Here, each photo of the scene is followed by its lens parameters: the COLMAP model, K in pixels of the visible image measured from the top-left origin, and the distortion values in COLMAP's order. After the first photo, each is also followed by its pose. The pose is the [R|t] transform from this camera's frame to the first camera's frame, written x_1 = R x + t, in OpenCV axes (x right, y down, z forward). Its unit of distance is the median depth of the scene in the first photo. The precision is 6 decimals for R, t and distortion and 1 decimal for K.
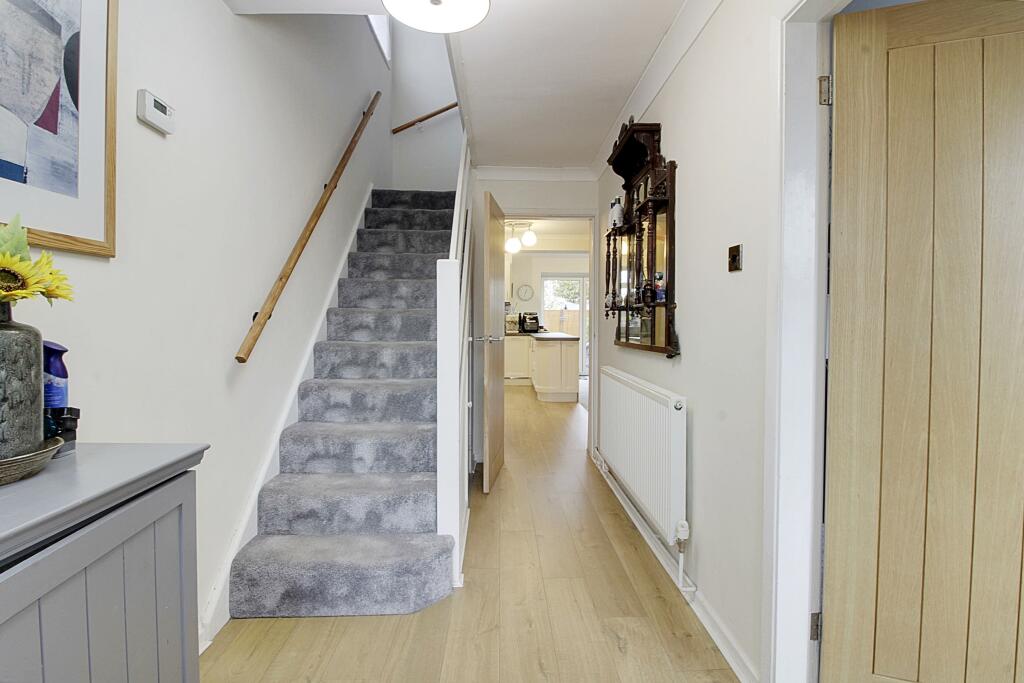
lens RADIAL K [[500.0, 0, 517.5], [0, 500.0, 329.8], [0, 0, 1]] dist [-0.000219, -0.014128]
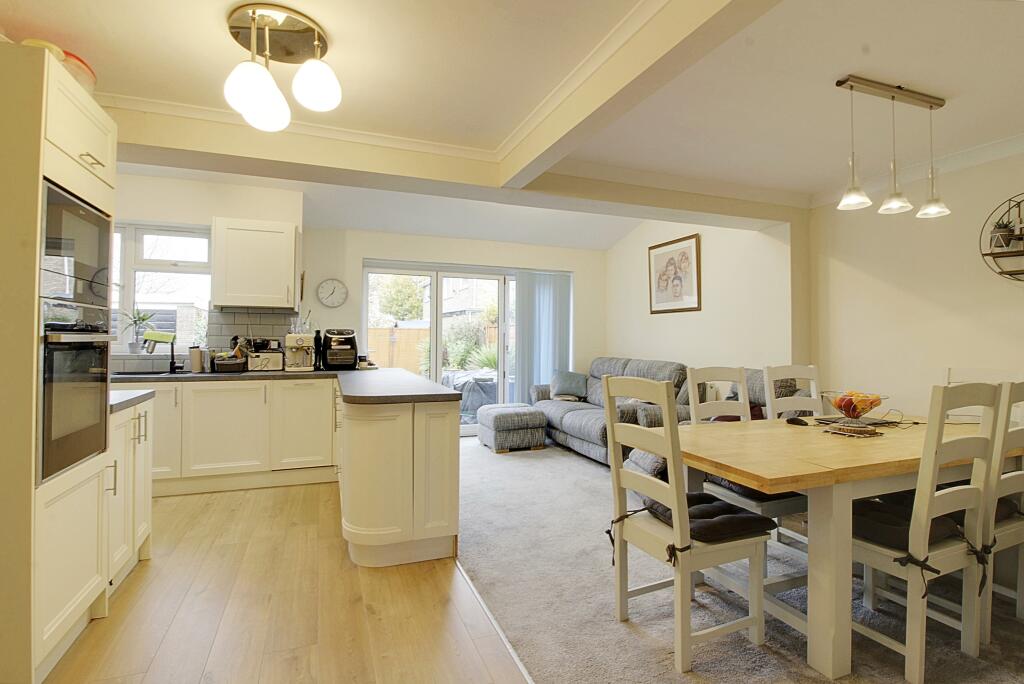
lens RADIAL K [[500.0, 0, 517.5], [0, 500.0, 330.3], [0, 0, 1]] dist [-0.000219, -0.014128]
pose [[0.941755, 0.010811, 0.336126, 0.025173], [0.001965, 0.999289, -0.037647, -0.014449], [-0.336294, 0.036115, 0.941064, 0.466486]]
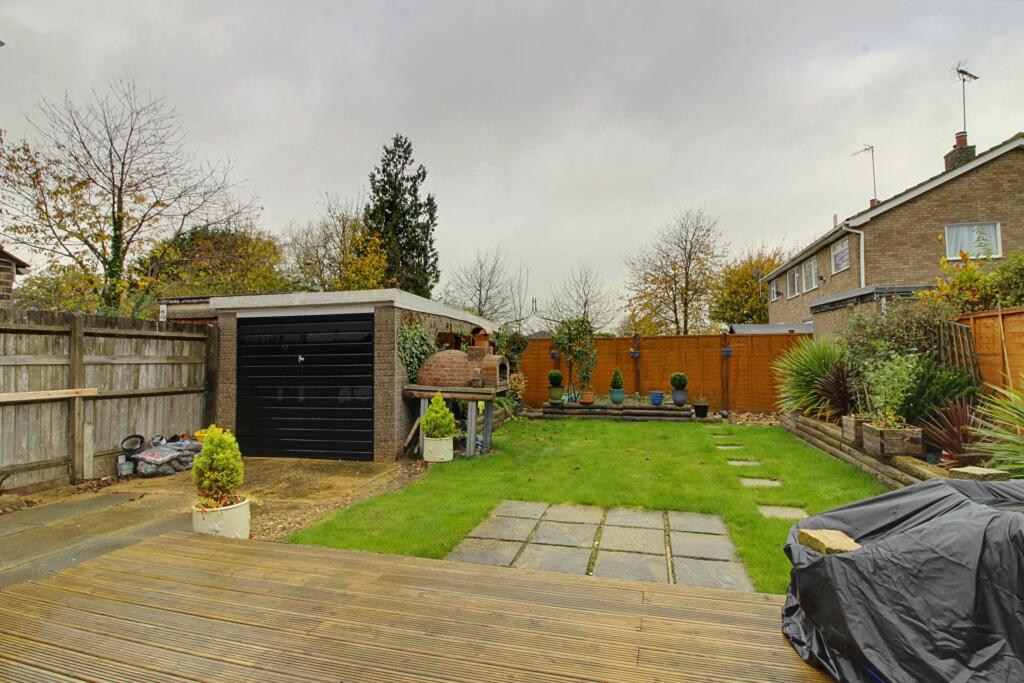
lens RADIAL K [[500.0, 0, 517.5], [0, 500.0, 329.8], [0, 0, 1]] dist [-0.000219, -0.014128]
pose [[0.955121, -0.024725, -0.295181, 0.094863], [0.004789, 0.997669, -0.068070, -0.027691], [0.296176, 0.063601, 0.953013, 1.127596]]
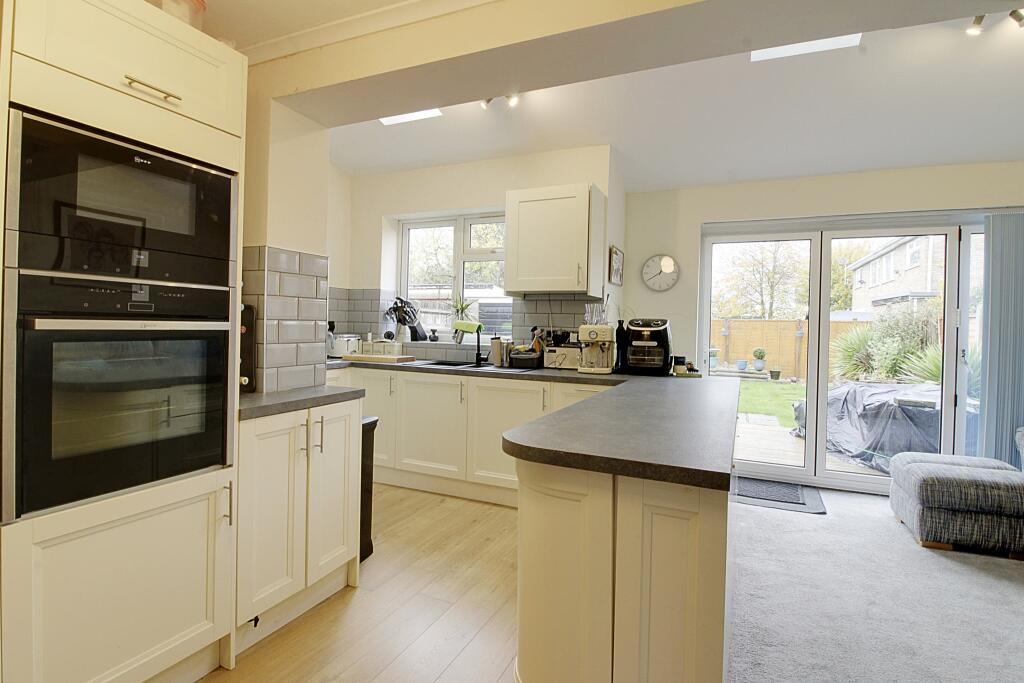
lens RADIAL K [[500.0, 0, 517.5], [0, 500.0, 329.8], [0, 0, 1]] dist [-0.000219, -0.014128]
pose [[0.901275, 0.023652, -0.432601, 0.098818], [-0.031795, 0.999427, -0.011598, -0.019552], [0.432079, 0.024208, 0.901511, 0.626728]]
